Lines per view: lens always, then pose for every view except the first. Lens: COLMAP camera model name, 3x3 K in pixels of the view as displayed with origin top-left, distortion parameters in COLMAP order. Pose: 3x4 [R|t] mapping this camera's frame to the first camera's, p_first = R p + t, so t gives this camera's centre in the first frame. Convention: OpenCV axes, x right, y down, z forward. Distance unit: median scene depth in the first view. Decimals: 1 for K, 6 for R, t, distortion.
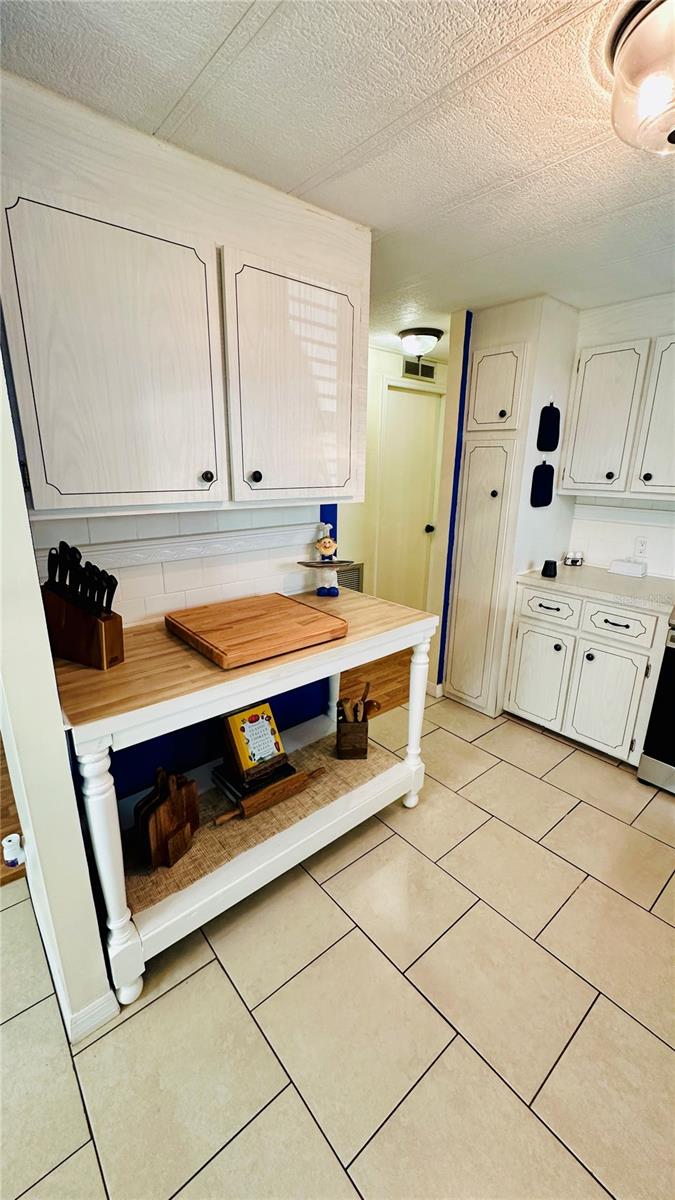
lens RADIAL K [[476.4, 0, 340.1], [0, 476.4, 596.9], [0, 0, 1]] dist [0.005416, 0.000105]
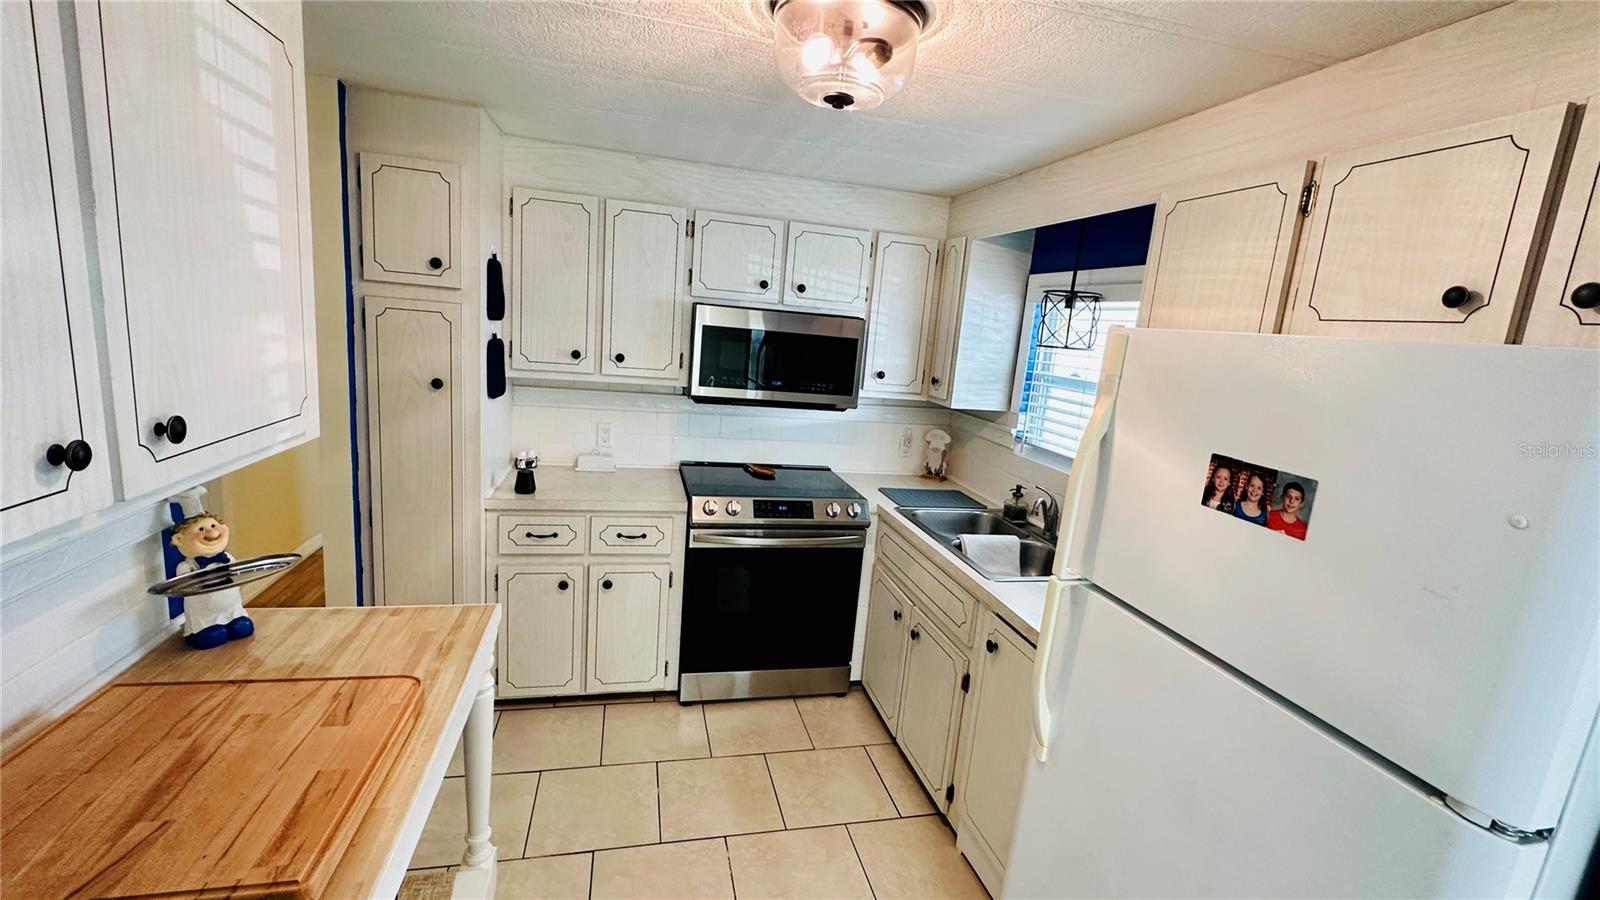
lens RADIAL K [[673.0, 0, 794.0], [0, 673.0, 448.5], [0, 0, 1]] dist [0.001266, -0.000319]
pose [[0.462698, -0.141078, 0.875219, -0.281160], [0.169020, 0.983185, 0.069126, -0.121900], [-0.870255, 0.115945, 0.478763, 0.173956]]
